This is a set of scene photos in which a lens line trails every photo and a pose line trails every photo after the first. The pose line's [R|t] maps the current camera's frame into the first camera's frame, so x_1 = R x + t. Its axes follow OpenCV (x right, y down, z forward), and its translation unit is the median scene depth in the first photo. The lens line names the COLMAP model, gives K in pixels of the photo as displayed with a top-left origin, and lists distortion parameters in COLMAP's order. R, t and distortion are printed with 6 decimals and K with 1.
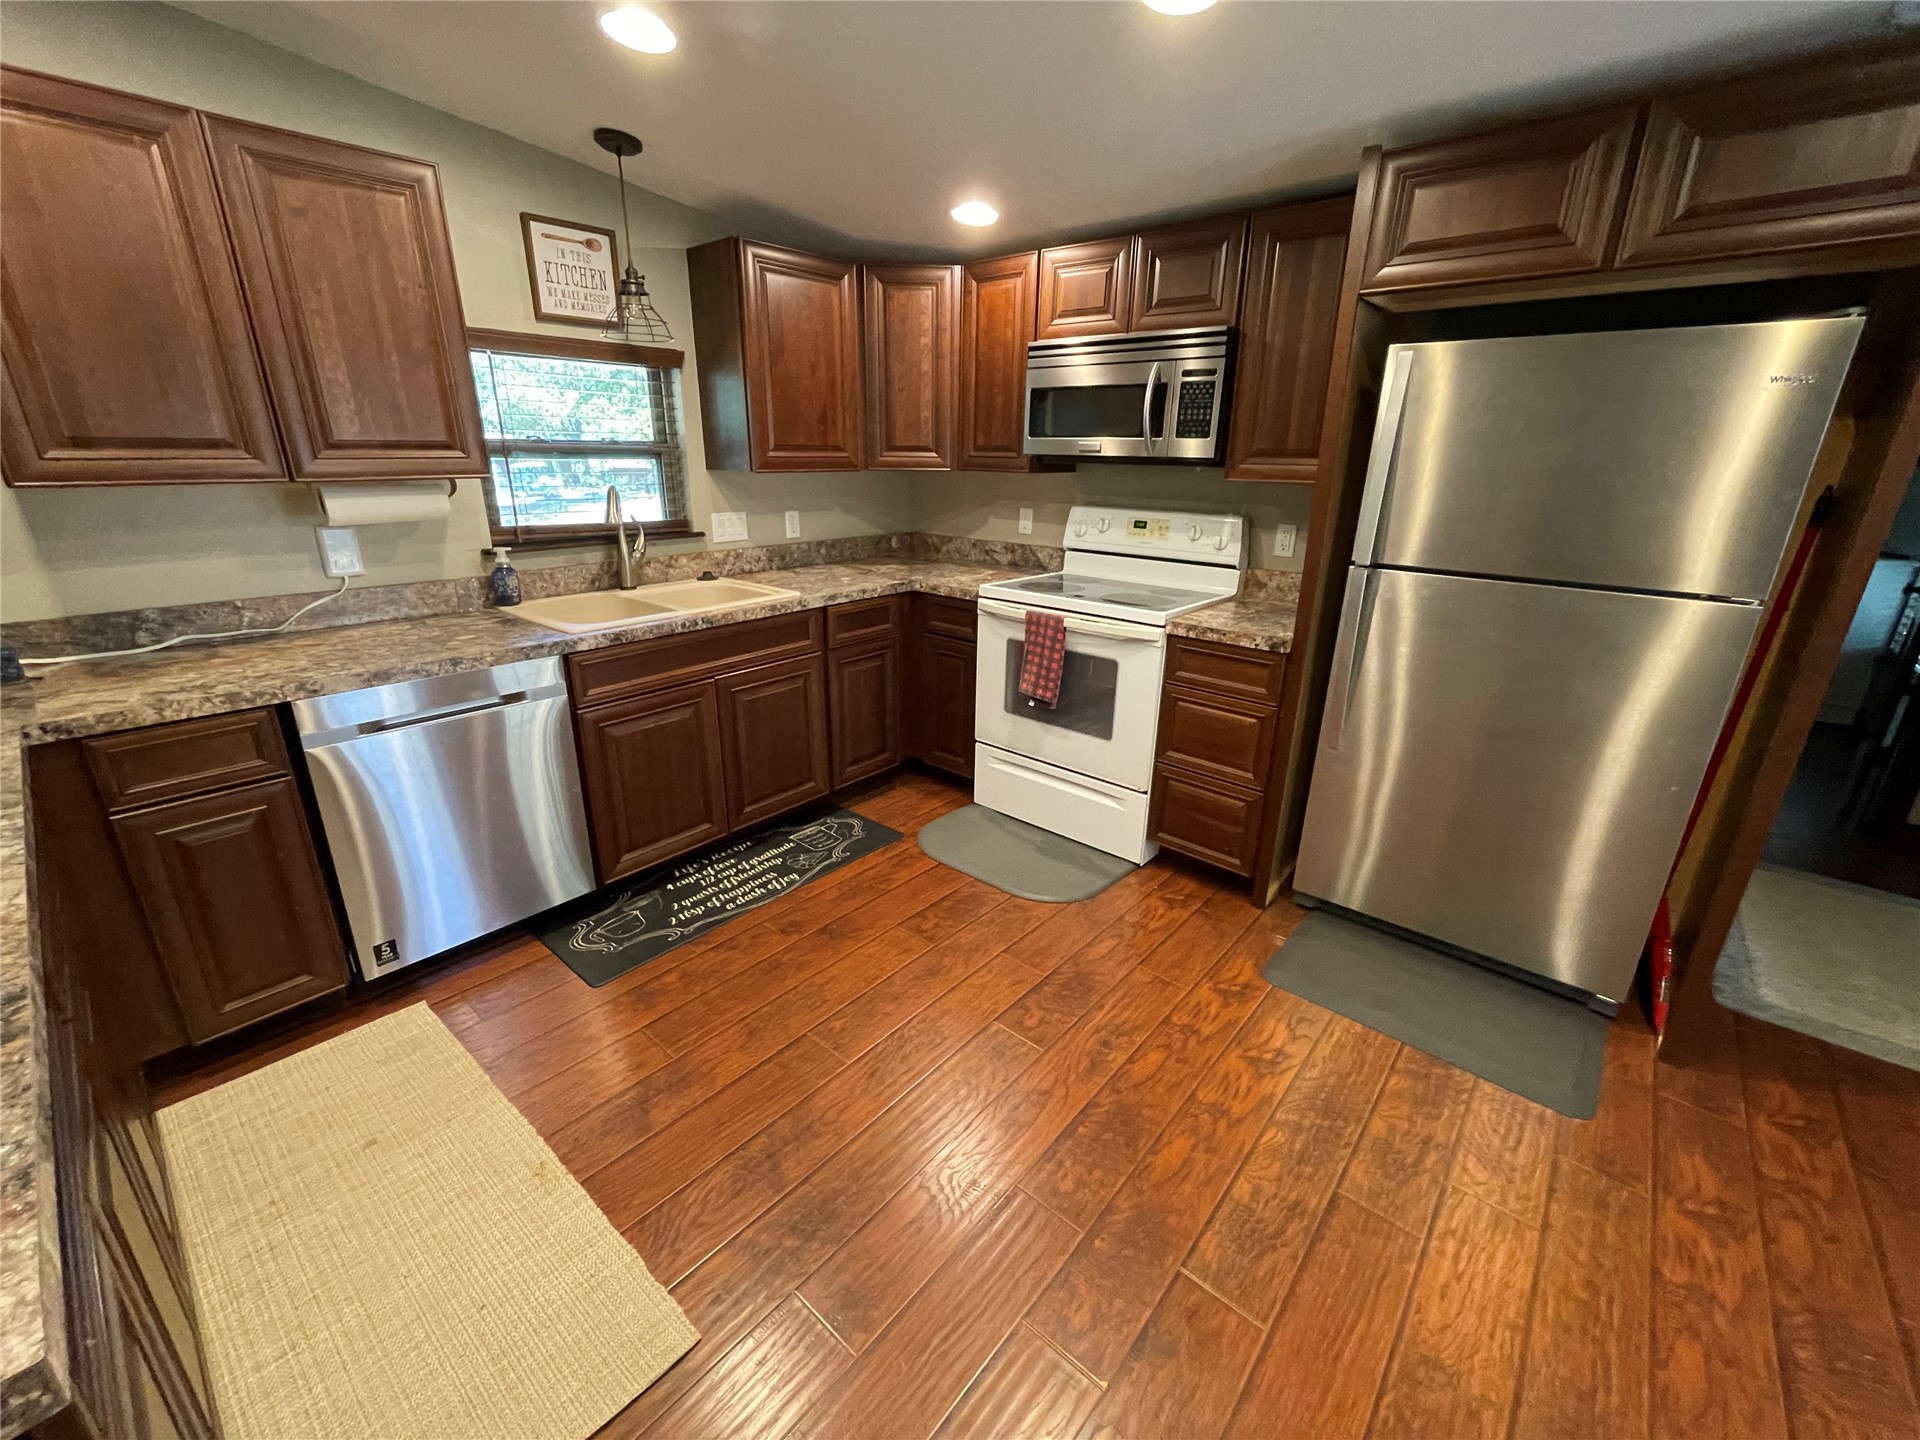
lens RADIAL K [[787.0, 0, 962.6], [0, 787.0, 718.8], [0, 0, 1]] dist [-0.003170, 0.000609]
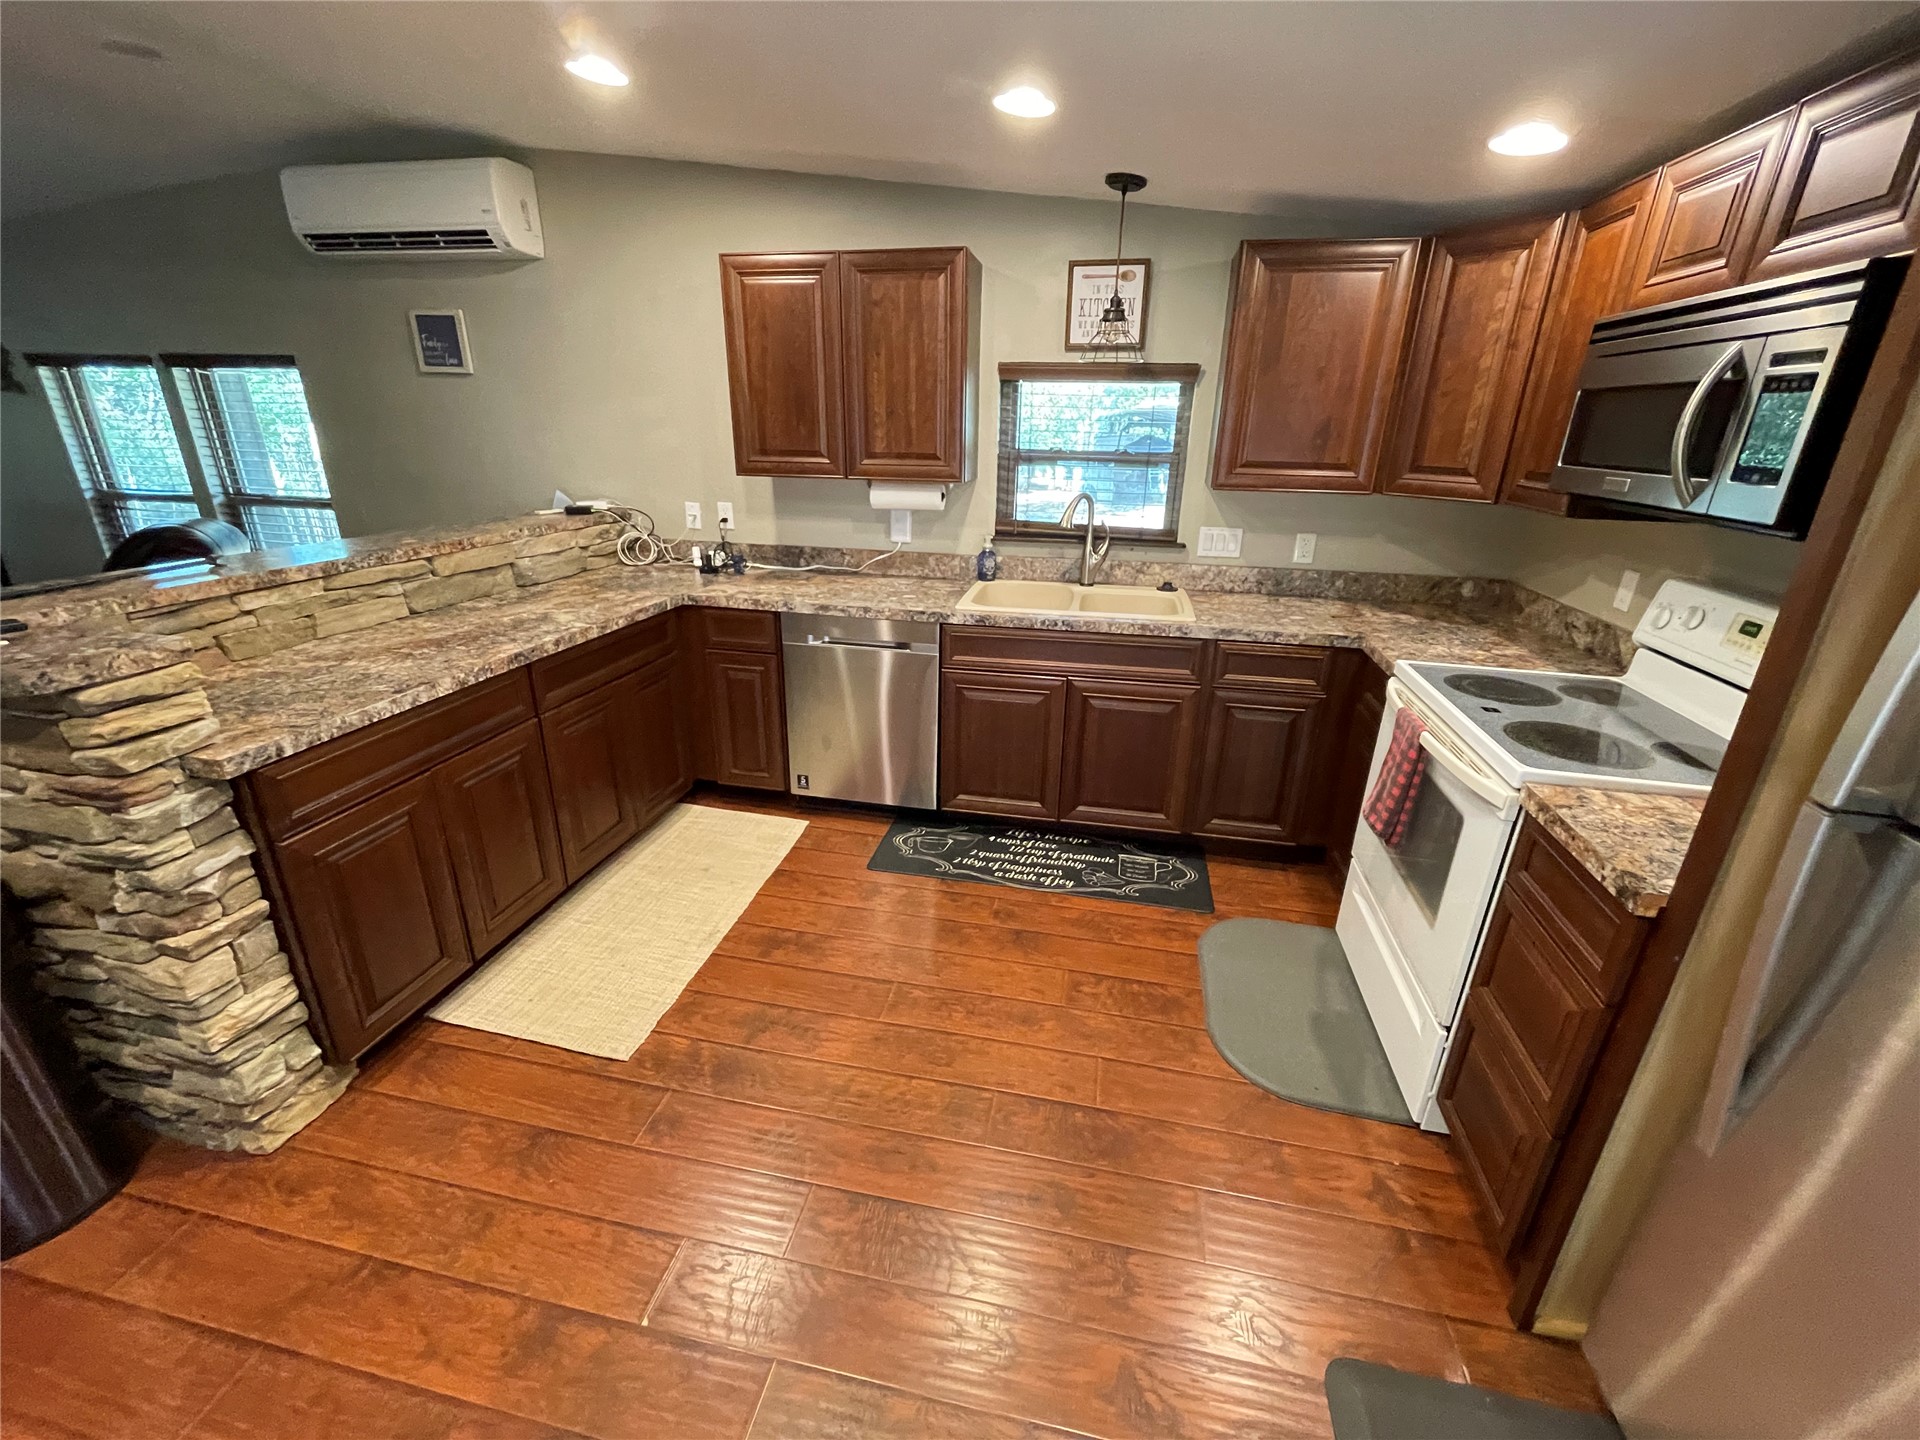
lens RADIAL K [[787.0, 0, 953.5], [0, 787.0, 717.7], [0, 0, 1]] dist [-0.003170, 0.000609]
pose [[0.482200, 0.305077, -0.821225, 0.560477], [-0.294601, 0.939282, 0.175952, -0.158240], [0.825041, 0.157090, 0.542798, 0.327613]]
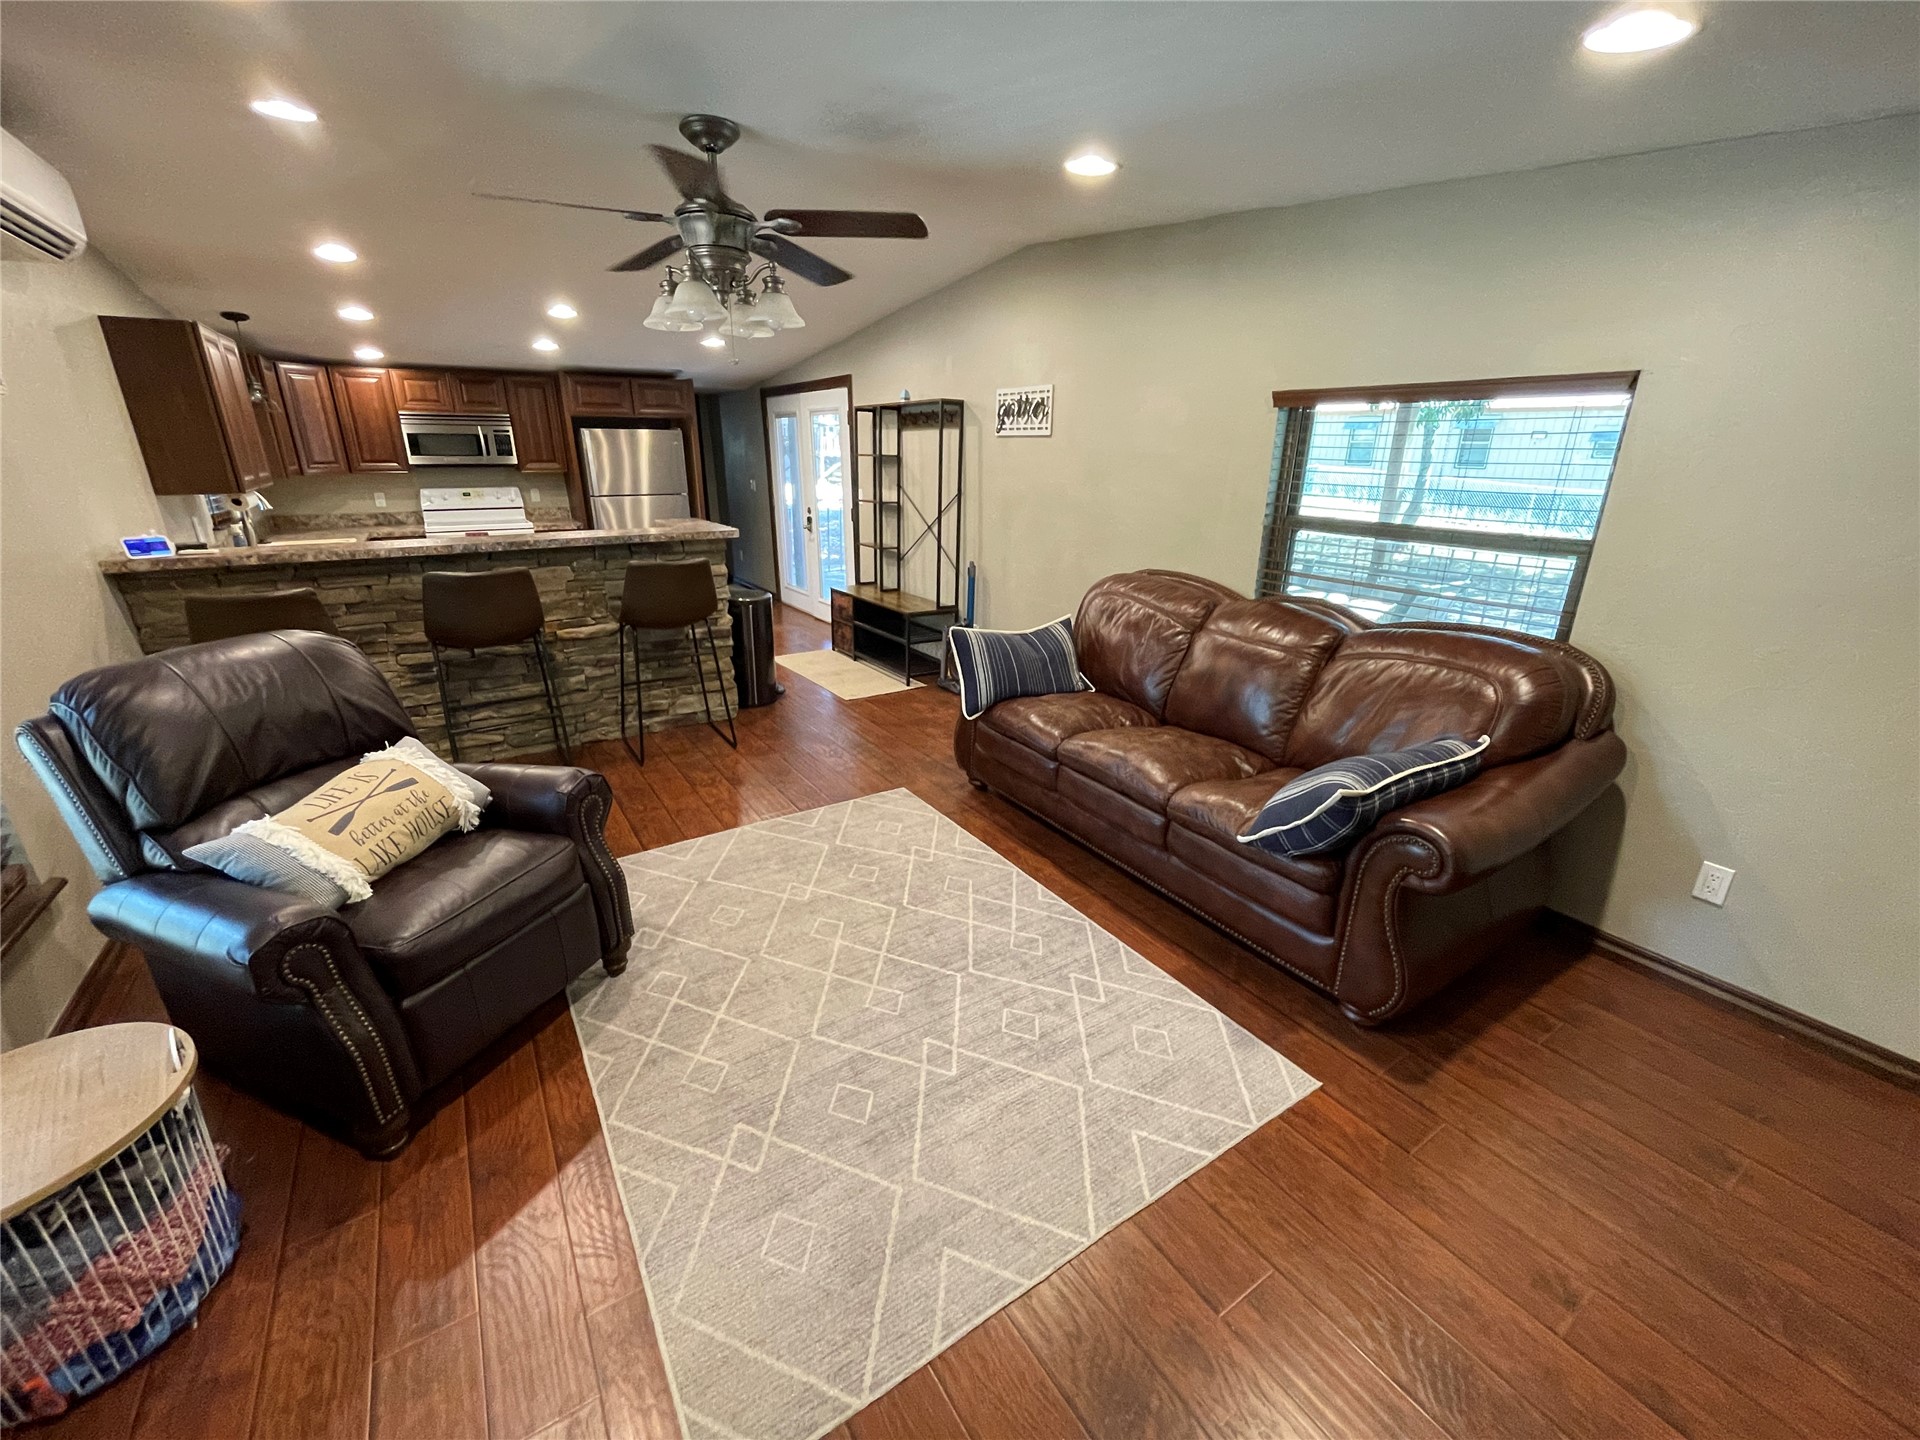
lens RADIAL K [[787.0, 0, 964.4], [0, 787.0, 720.1], [0, 0, 1]] dist [-0.003170, 0.000609]
pose [[0.274119, -0.326936, 0.904418, -2.079230], [0.309334, 0.920438, 0.238971, 0.314024], [-0.910589, 0.214260, 0.353442, -1.191514]]
